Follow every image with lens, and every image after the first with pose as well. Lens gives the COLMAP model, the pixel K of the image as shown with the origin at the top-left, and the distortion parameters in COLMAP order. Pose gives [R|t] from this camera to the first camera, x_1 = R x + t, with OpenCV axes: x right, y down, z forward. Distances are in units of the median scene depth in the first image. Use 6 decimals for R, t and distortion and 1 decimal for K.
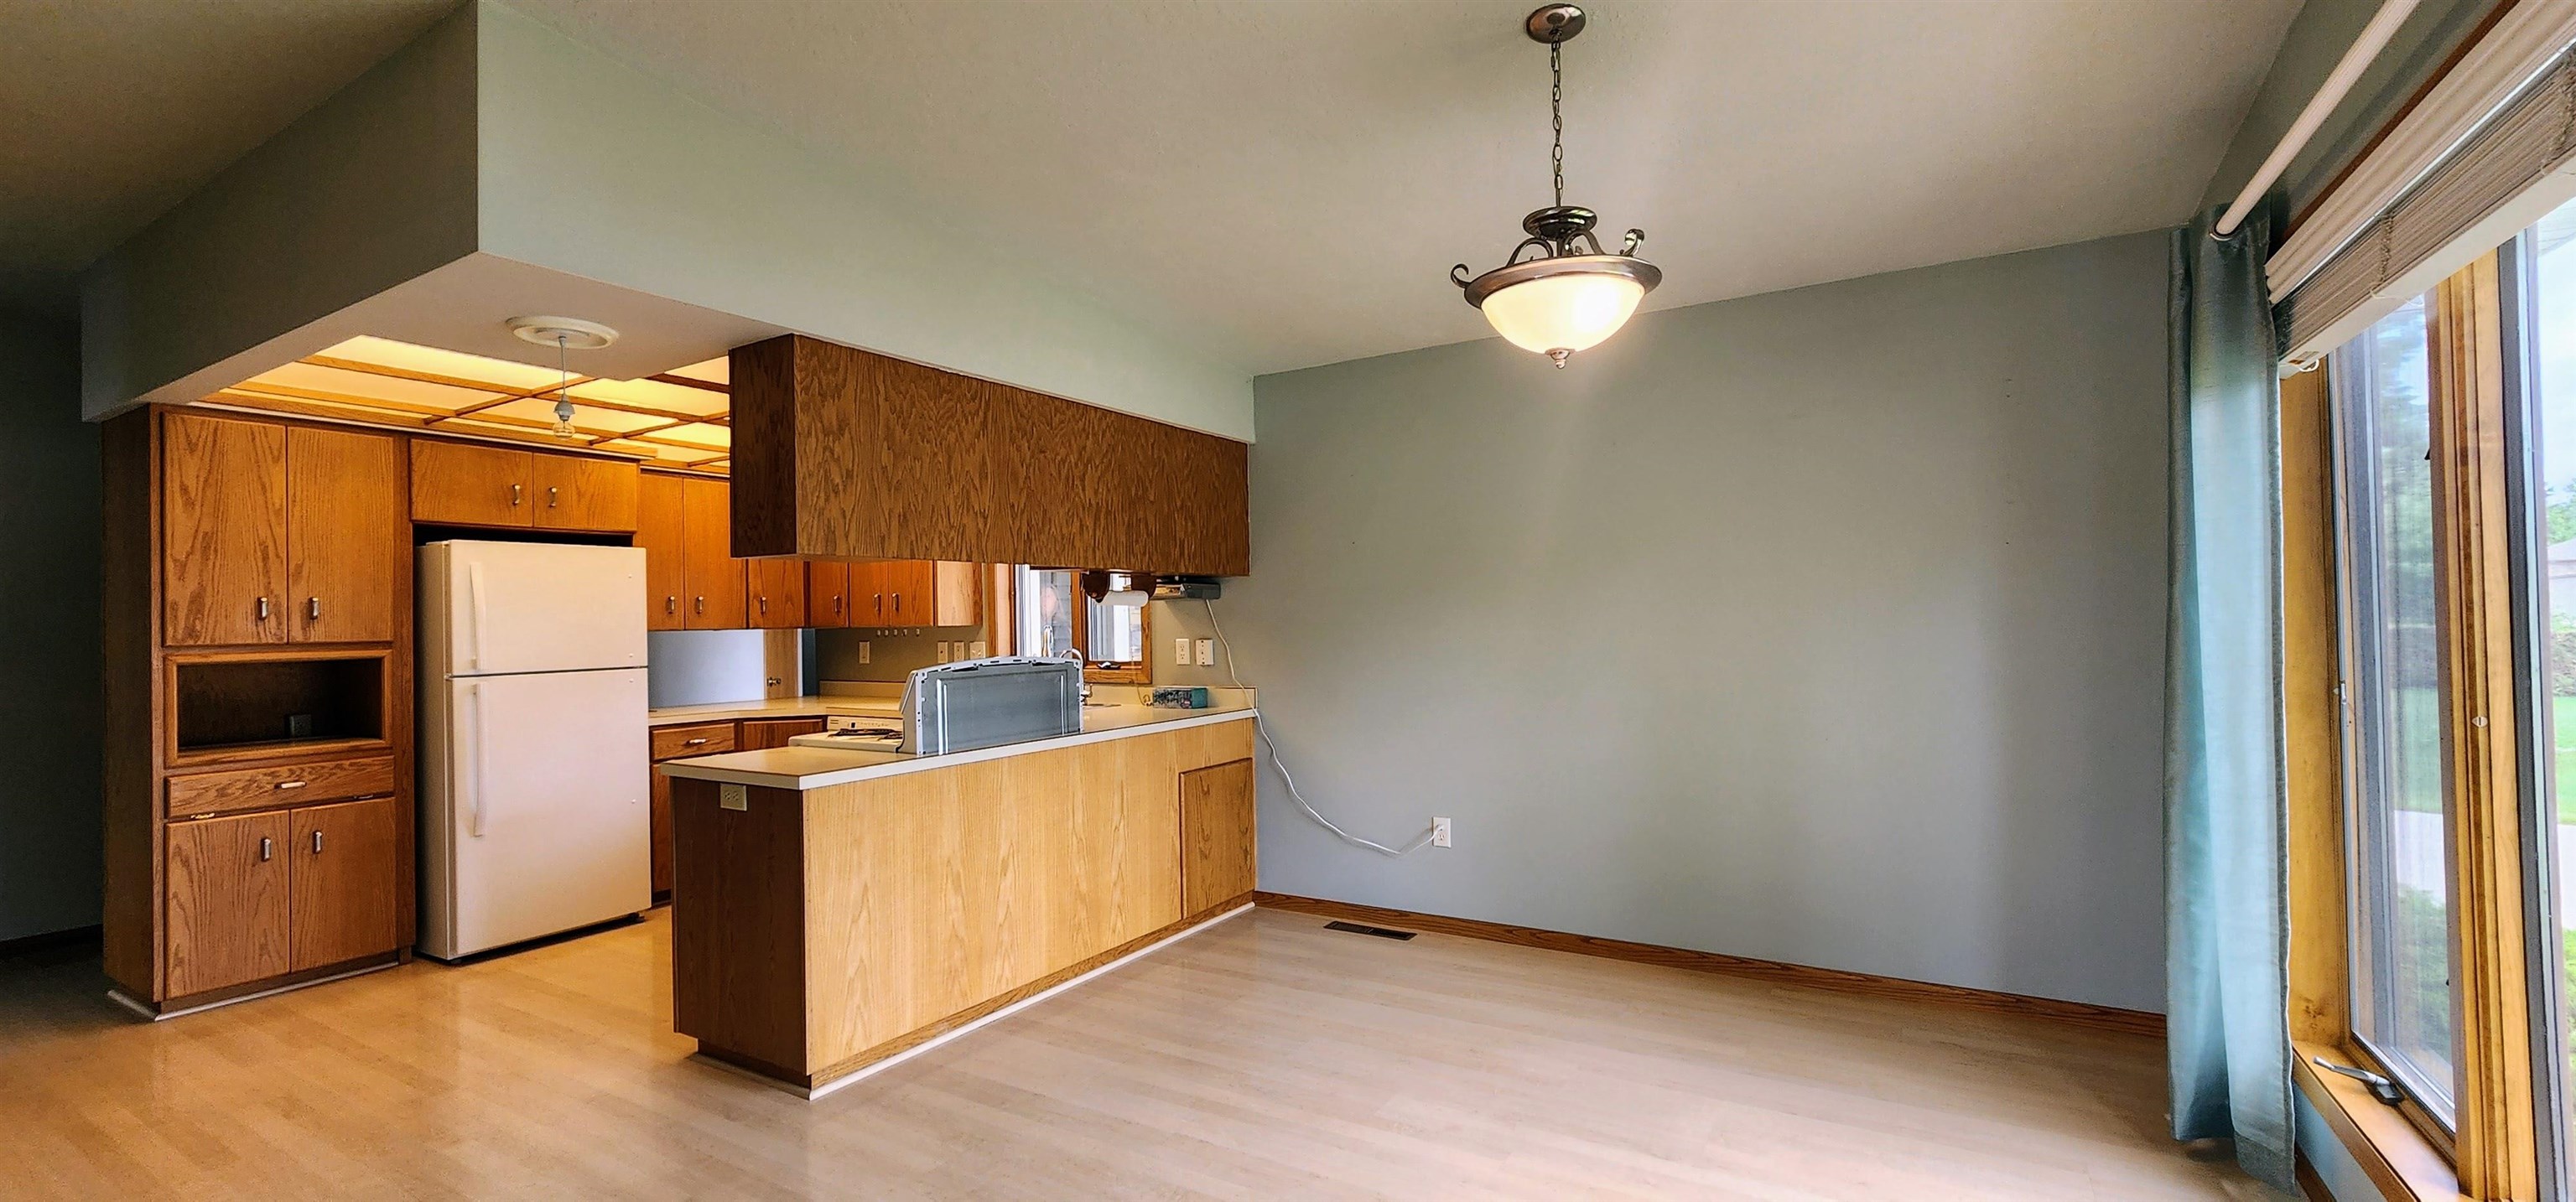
lens RADIAL K [[1053.4, 0, 1295.8], [0, 1053.4, 611.6], [0, 0, 1]] dist [0.001054, 0.000628]
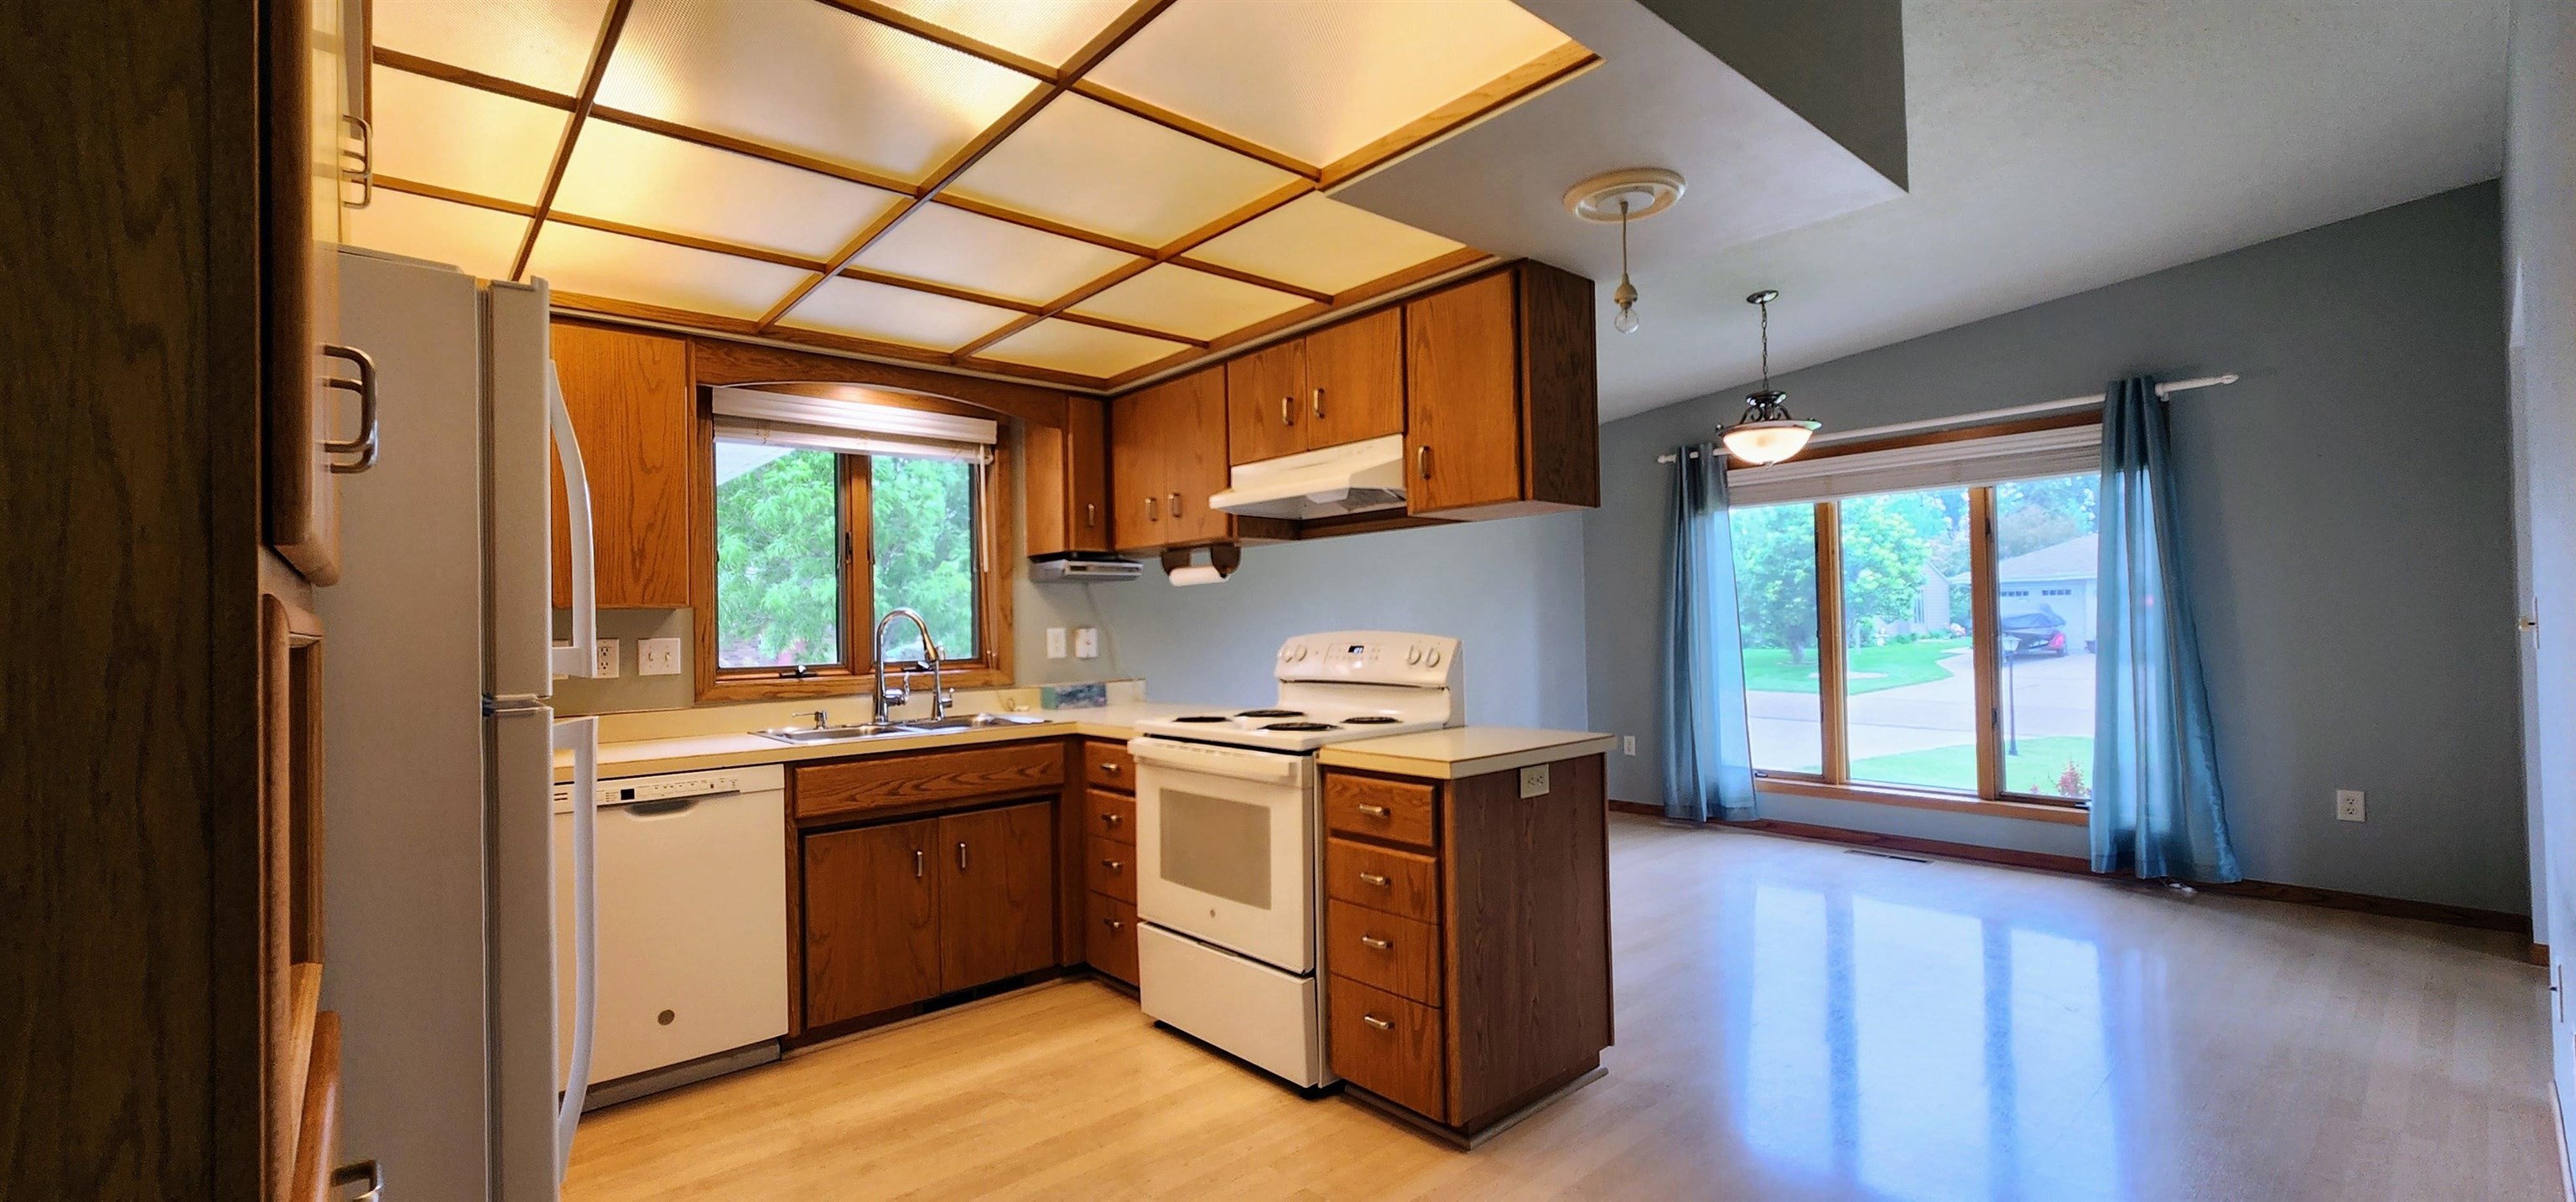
lens RADIAL K [[1052.8, 0, 1298.0], [0, 1052.8, 608.5], [0, 0, 1]] dist [-0.001964, 0.002660]
pose [[0.299512, 0.026874, 0.953714, -1.122057], [0.007080, 0.999513, -0.030388, 0.049012], [-0.954066, 0.015854, 0.299176, 0.740685]]
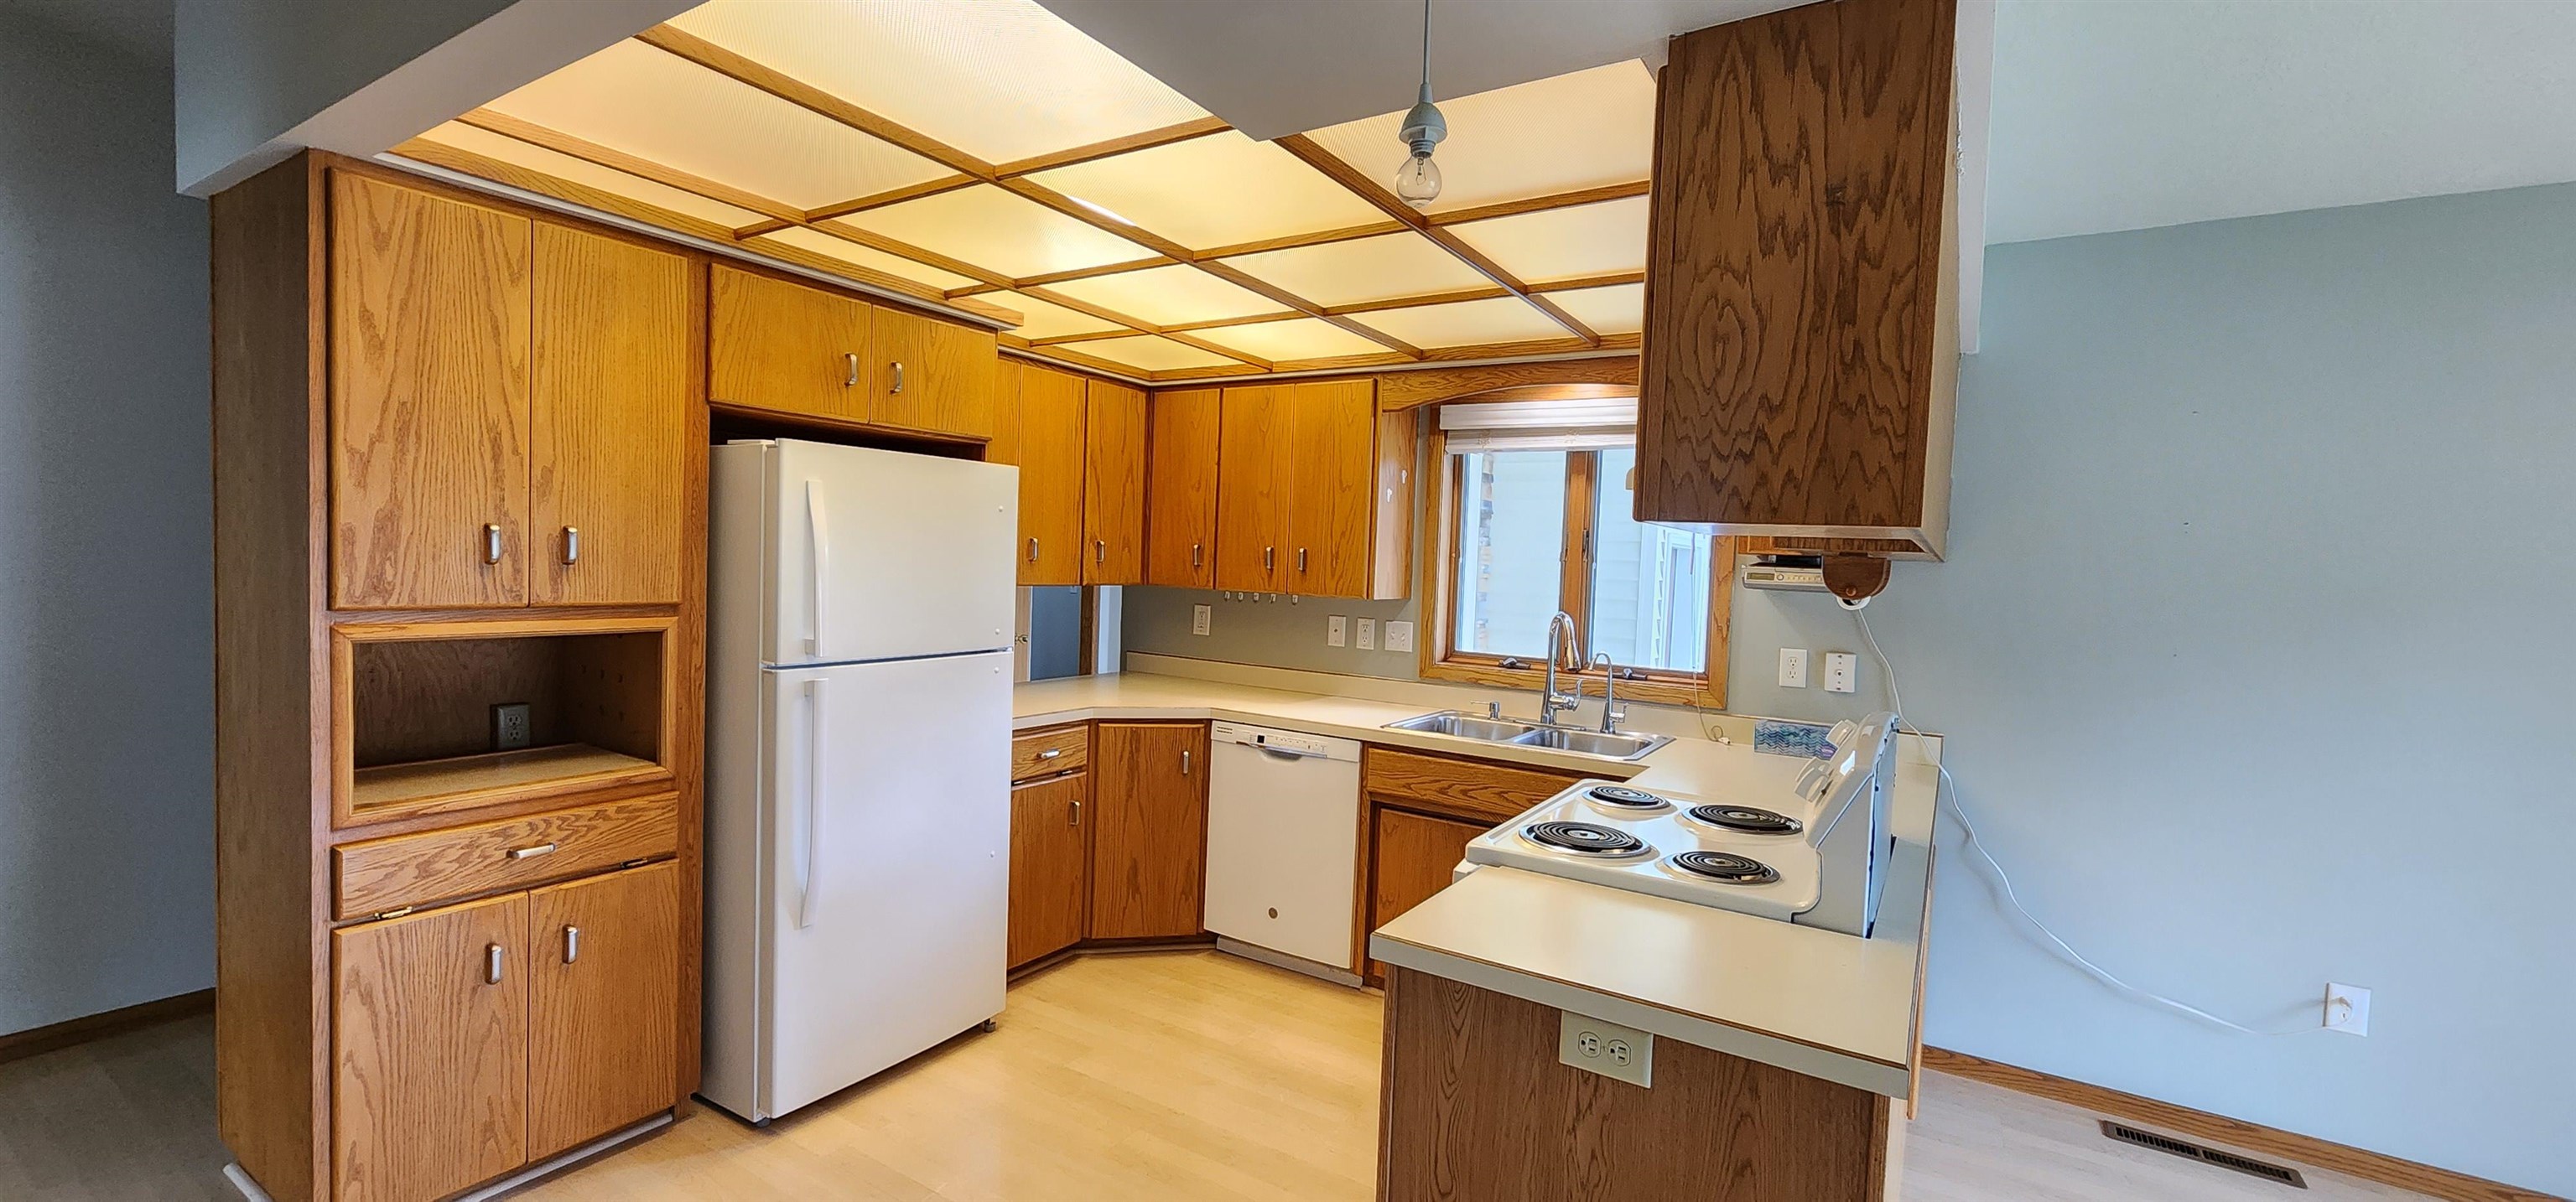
lens RADIAL K [[1052.8, 0, 1298.0], [0, 1052.8, 608.5], [0, 0, 1]] dist [-0.001964, 0.002660]
pose [[0.998133, 0.058189, -0.018559, -0.534576], [-0.057012, 0.996650, 0.058636, -0.025999], [0.021909, -0.057468, 0.998107, 0.444294]]
